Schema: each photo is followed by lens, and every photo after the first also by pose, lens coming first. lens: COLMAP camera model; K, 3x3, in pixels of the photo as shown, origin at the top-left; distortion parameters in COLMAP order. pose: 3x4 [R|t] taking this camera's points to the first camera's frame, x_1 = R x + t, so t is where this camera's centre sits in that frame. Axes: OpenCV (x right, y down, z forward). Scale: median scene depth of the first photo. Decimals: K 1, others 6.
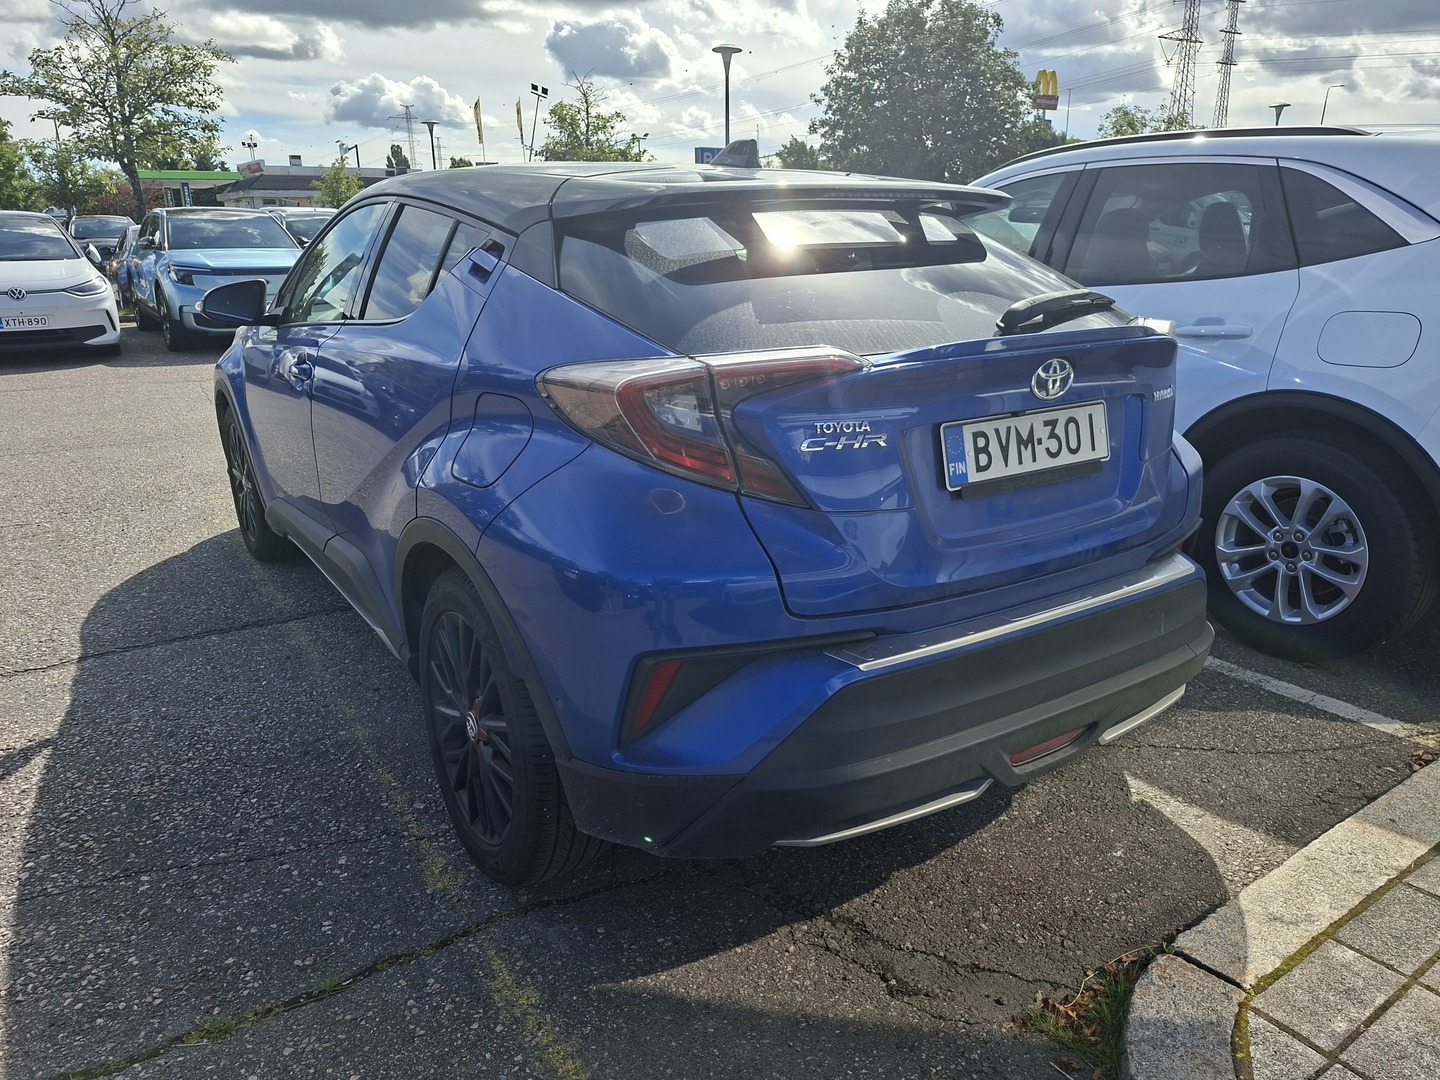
lens RADIAL K [[989.7, 0, 717.7], [0, 989.7, 529.6], [0, 0, 1]] dist [0.055363, -0.055689]
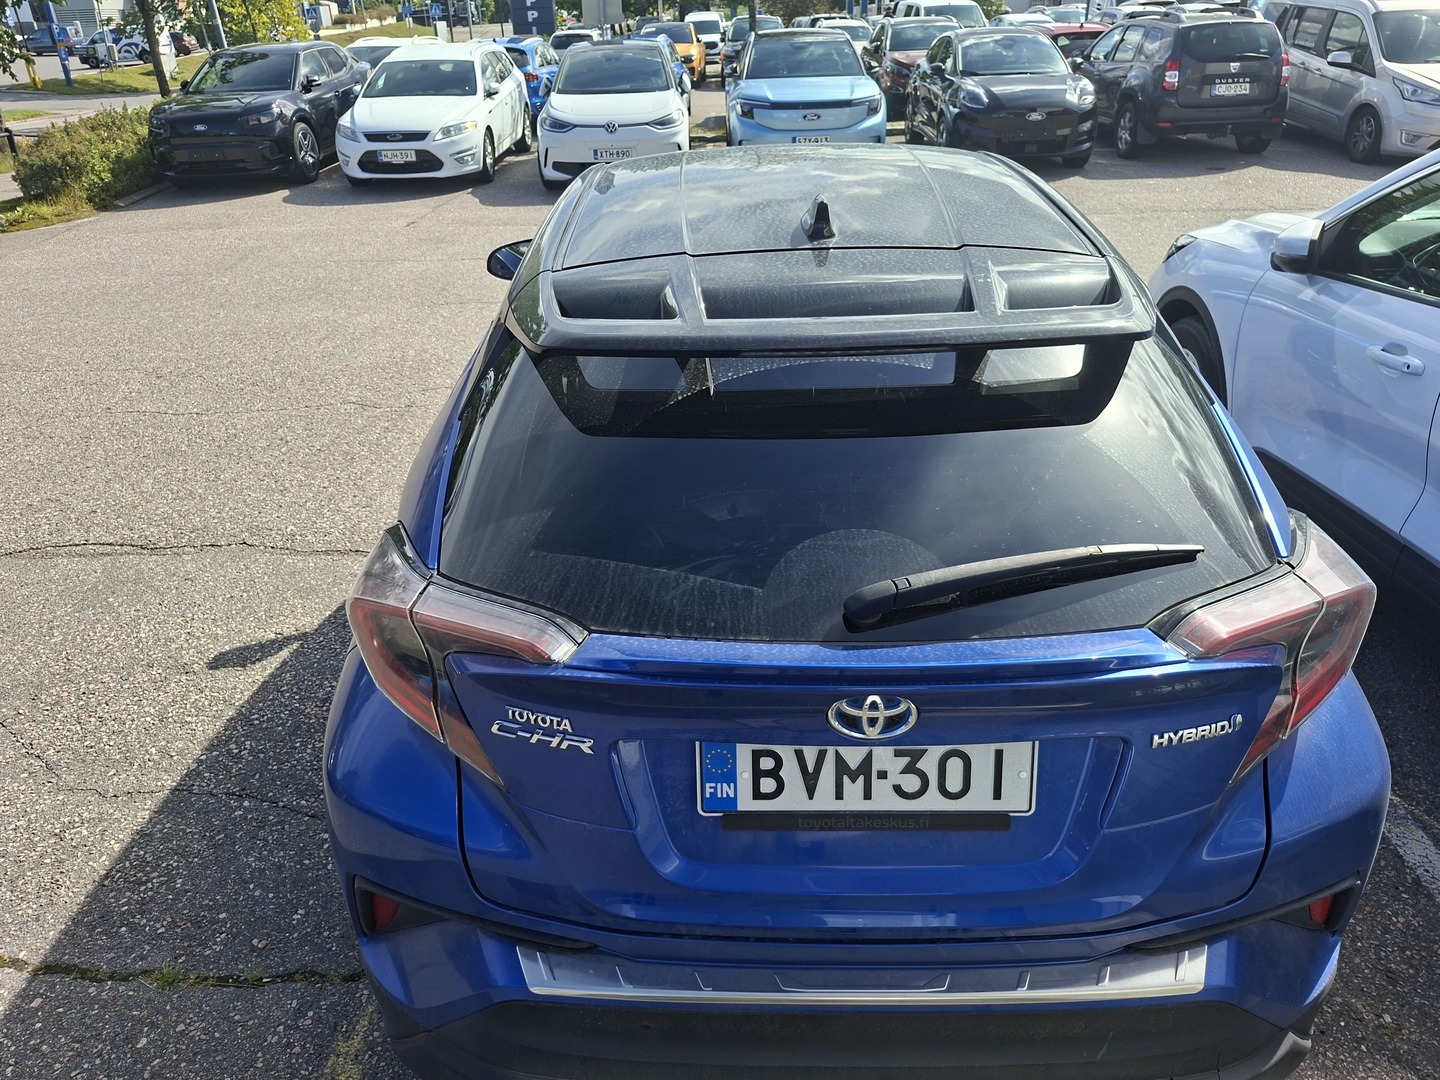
lens RADIAL K [[1013.9, 0, 704.4], [0, 1013.9, 526.8], [0, 0, 1]] dist [0.025524, -0.004355]
pose [[0.820798, 0.236753, -0.519845, 0.561167], [-0.138673, 0.965426, 0.220730, -0.406234], [0.554131, -0.109086, 0.825251, 0.358475]]
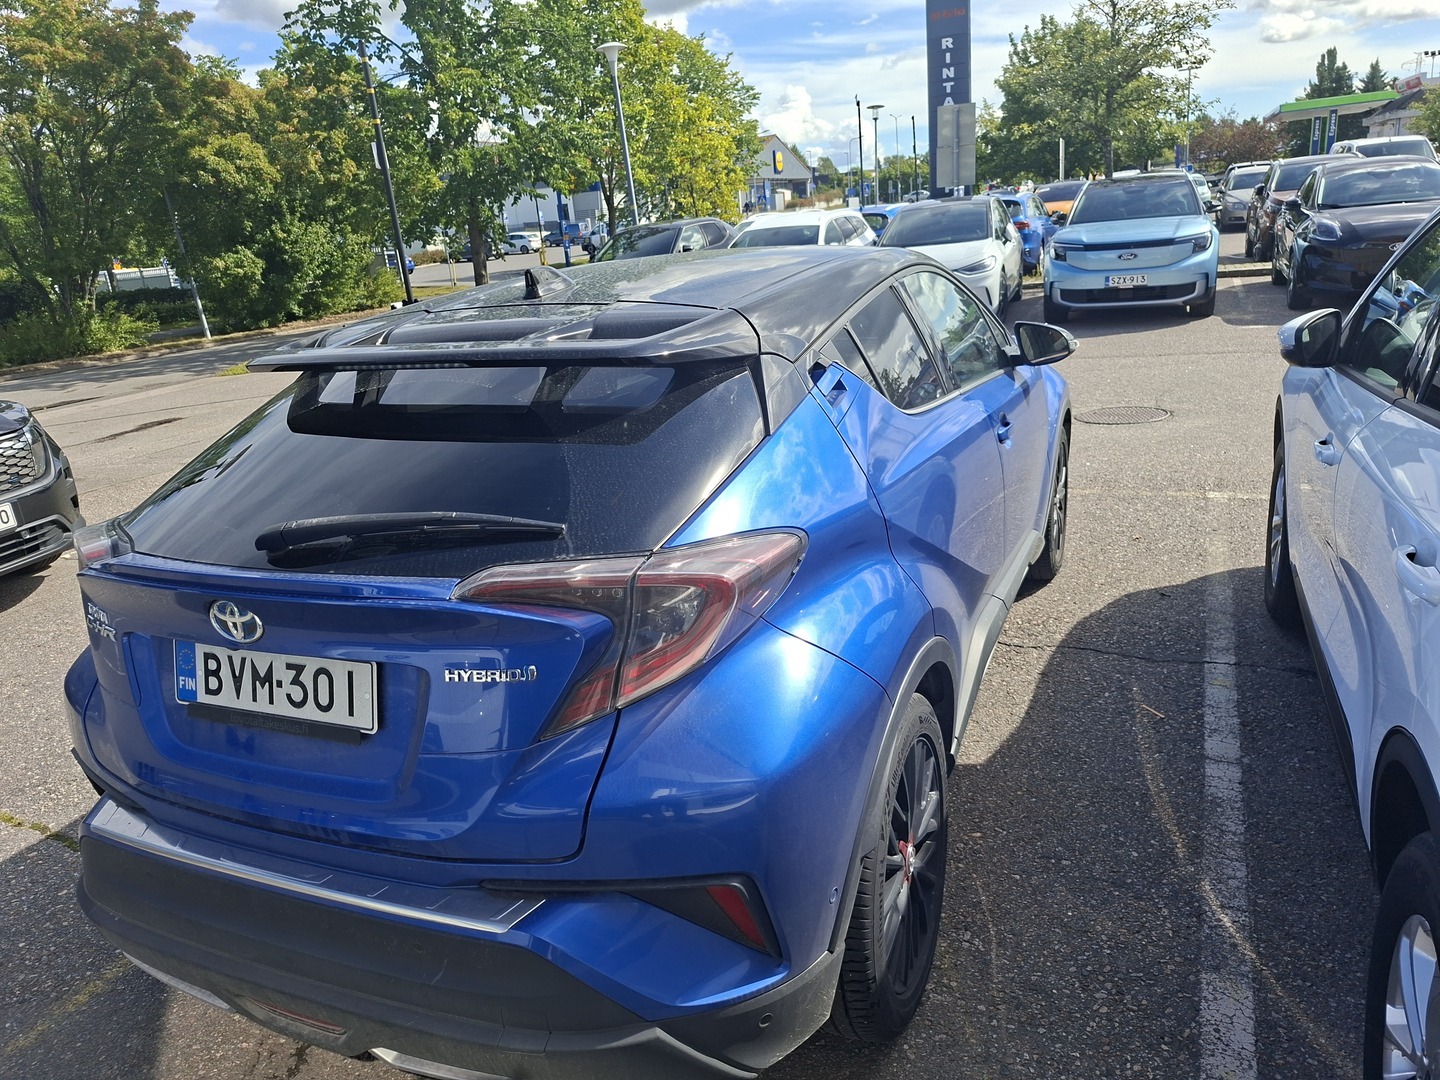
lens RADIAL K [[989.7, 0, 717.7], [0, 989.7, 529.6], [0, 0, 1]] dist [0.055363, -0.055689]
pose [[0.544626, 0.208689, -0.812300, 1.228983], [-0.159352, 0.976653, 0.144072, -0.412284], [0.823401, 0.050976, 0.565165, 0.827181]]
